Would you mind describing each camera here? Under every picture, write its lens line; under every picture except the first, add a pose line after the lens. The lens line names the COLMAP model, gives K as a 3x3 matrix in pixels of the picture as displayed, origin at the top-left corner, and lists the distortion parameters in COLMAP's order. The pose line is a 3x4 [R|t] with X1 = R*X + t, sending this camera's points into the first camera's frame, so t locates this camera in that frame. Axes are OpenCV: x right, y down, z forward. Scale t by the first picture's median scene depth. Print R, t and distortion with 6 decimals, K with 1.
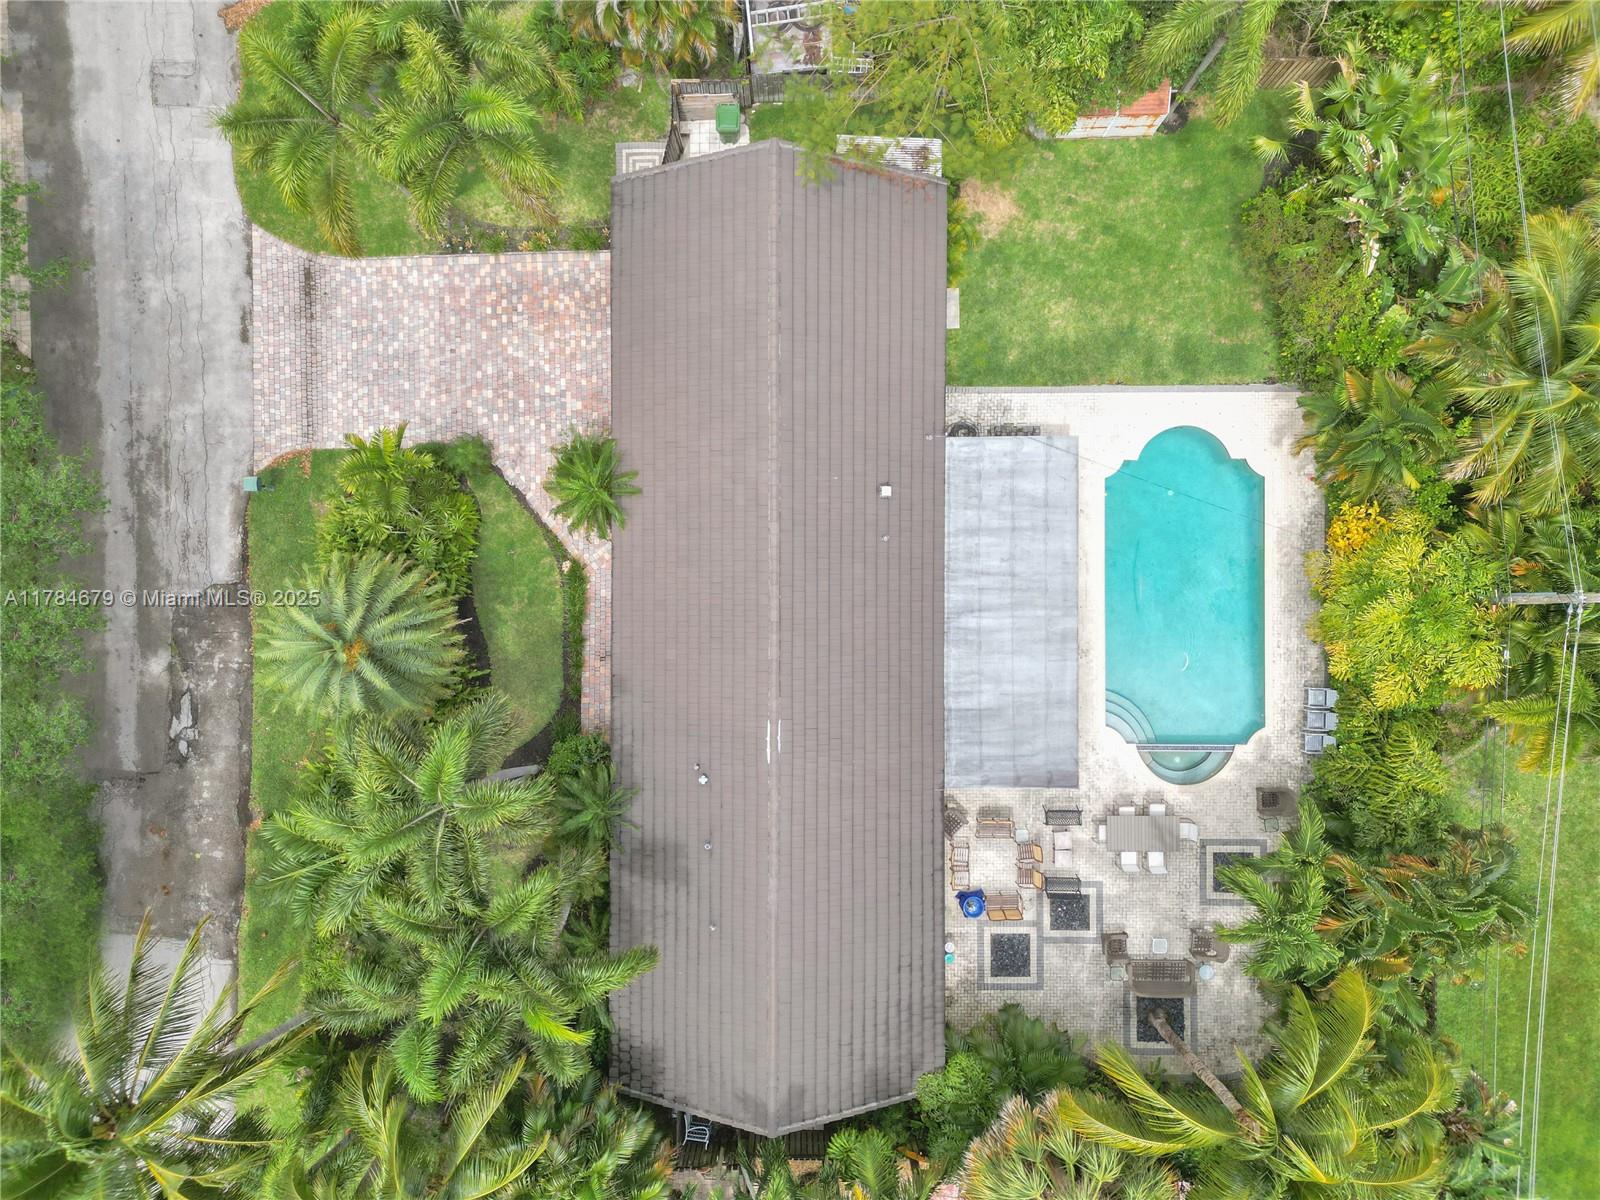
lens RADIAL K [[1112.5, 0, 796.7], [0, 1112.5, 598.3], [0, 0, 1]] dist [0.095311, -0.094496]
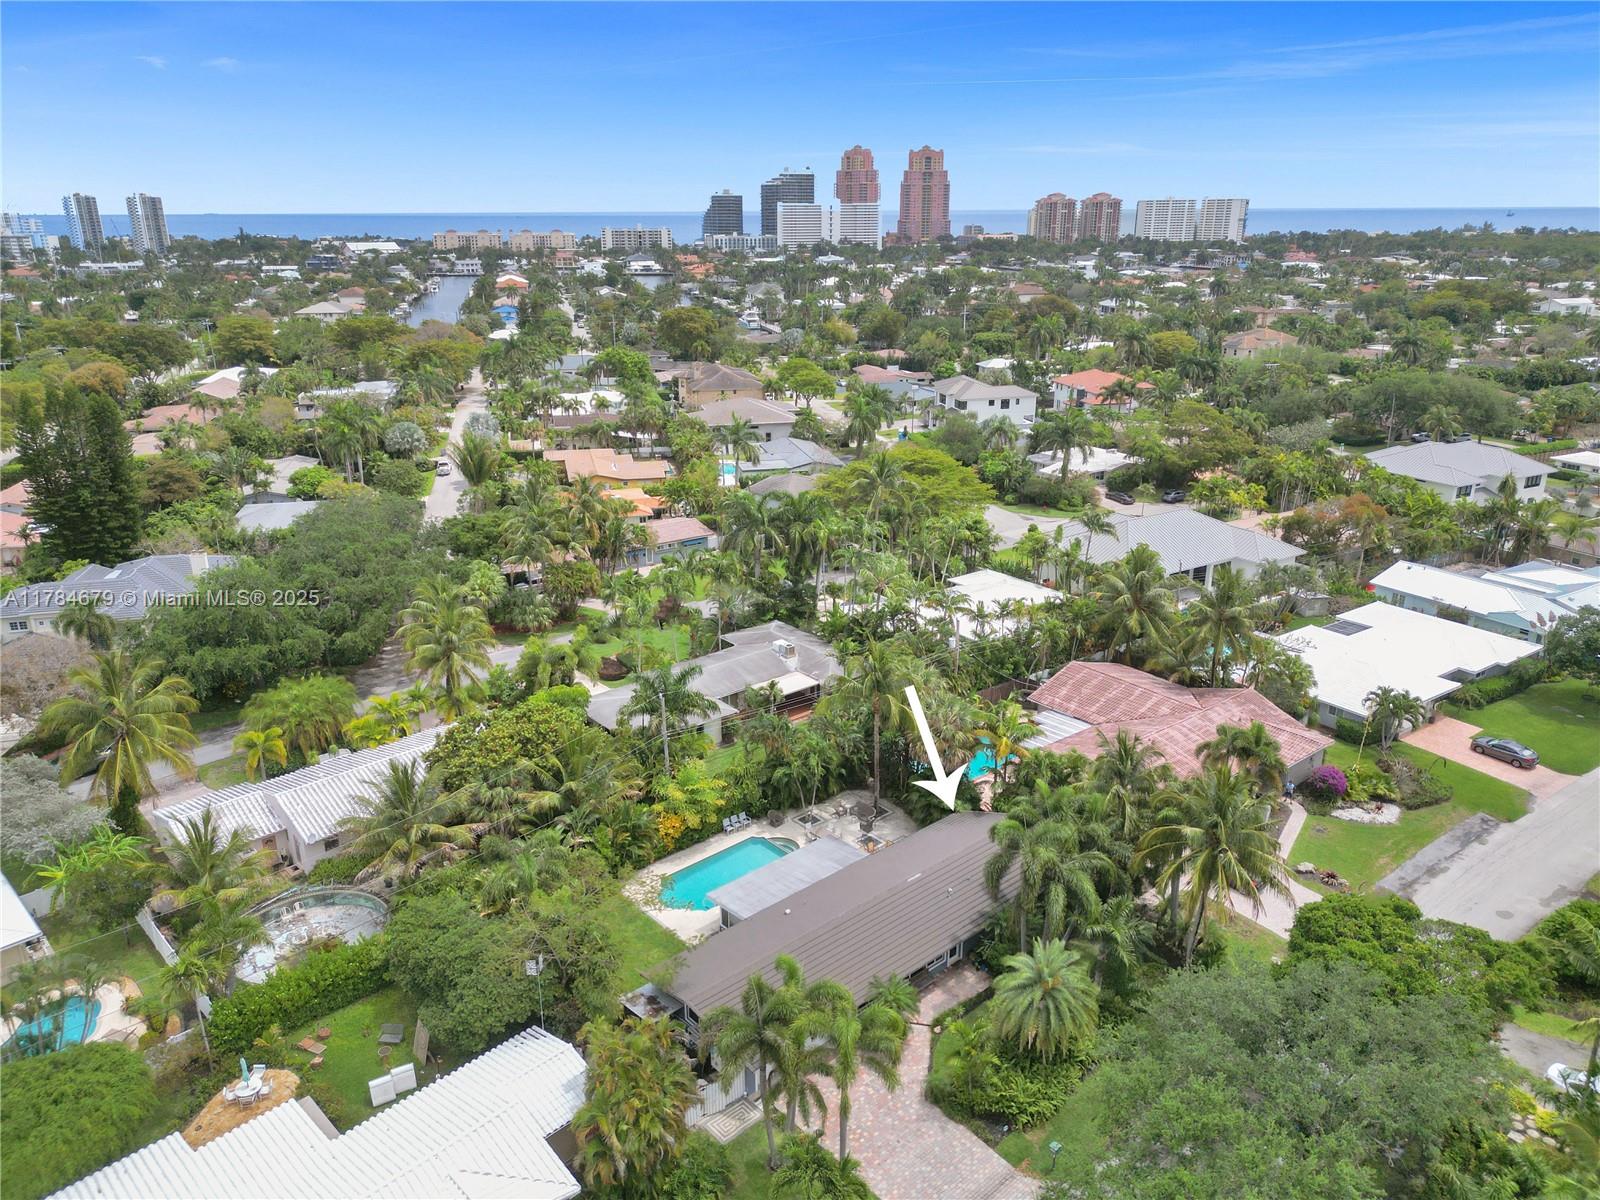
lens RADIAL K [[1112.5, 0, 796.7], [0, 1112.5, 598.3], [0, 0, 1]] dist [0.095311, -0.094496]
pose [[-0.662019, -0.239298, 0.710259, -1.198871], [0.749486, -0.209424, 0.628023, -1.203253], [-0.001539, 0.948092, 0.317993, -0.176087]]
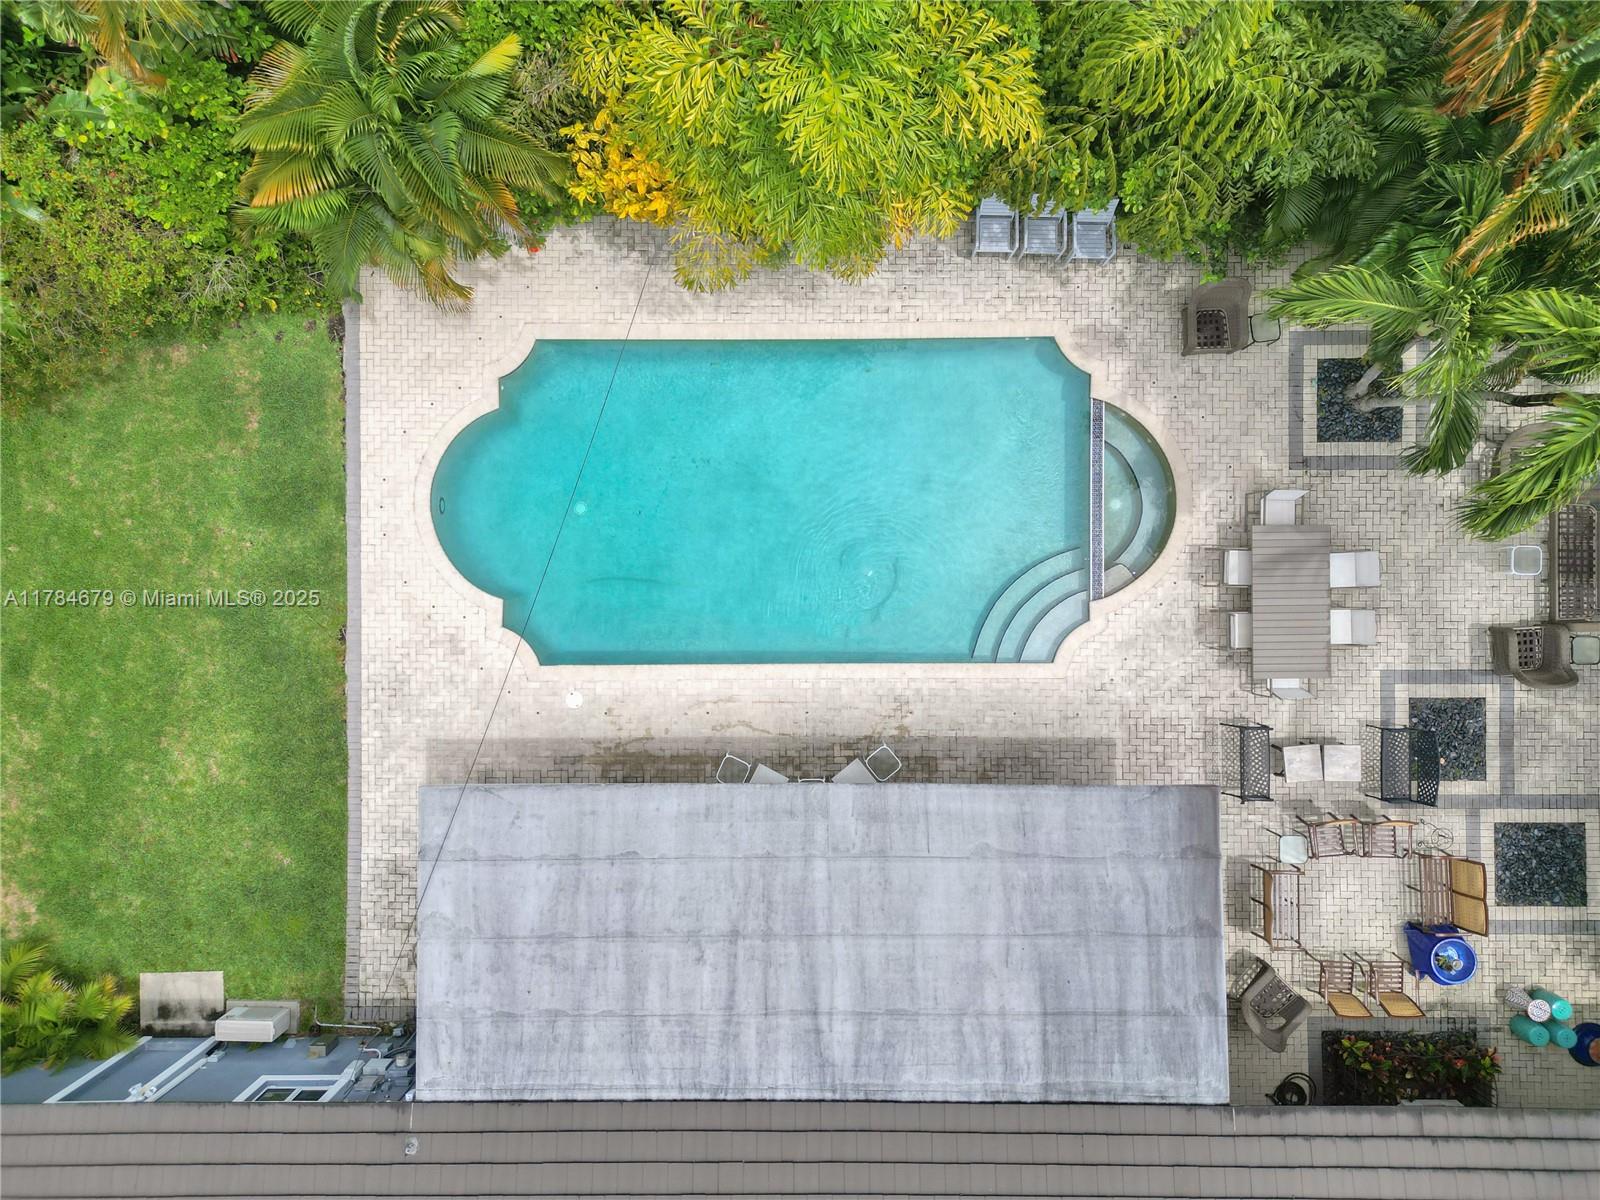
lens RADIAL K [[1107.5, 0, 799.4], [0, 1107.5, 597.4], [0, 0, 1]] dist [0.069884, -0.055189]
pose [[-0.003354, -0.999990, 0.002955, 0.323584], [0.999988, -0.003365, -0.003658, 0.006792], [0.003668, 0.002942, 0.999989, 0.558376]]
